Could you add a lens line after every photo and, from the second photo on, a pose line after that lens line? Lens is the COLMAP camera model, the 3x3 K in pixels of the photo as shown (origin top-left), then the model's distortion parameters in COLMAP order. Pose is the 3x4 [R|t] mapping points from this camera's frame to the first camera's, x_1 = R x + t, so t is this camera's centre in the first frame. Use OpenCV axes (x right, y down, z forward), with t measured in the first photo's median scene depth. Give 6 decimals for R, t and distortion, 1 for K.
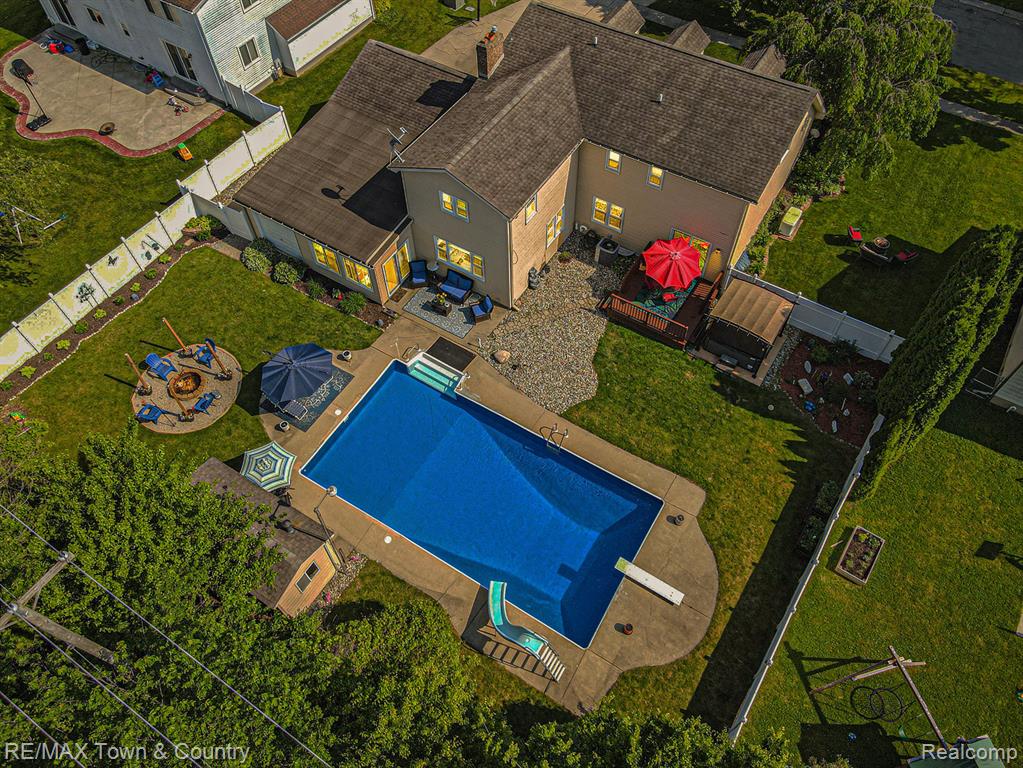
lens RADIAL K [[740.0, 0, 516.1], [0, 740.0, 381.6], [0, 0, 1]] dist [0.005682, 0.007646]
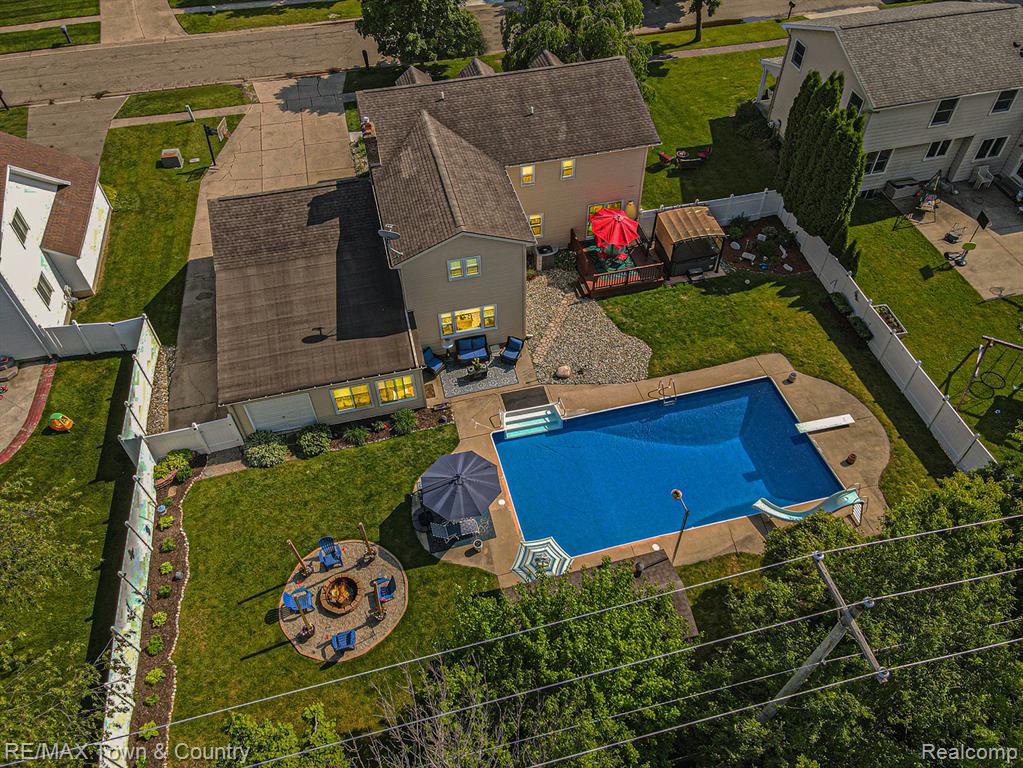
lens RADIAL K [[740.0, 0, 516.1], [0, 740.0, 381.6], [0, 0, 1]] dist [0.005682, 0.007646]
pose [[0.694886, -0.539250, 0.475755, -0.571817], [0.595675, 0.802264, 0.039294, -0.104400], [-0.402871, 0.256091, 0.878699, 0.113040]]
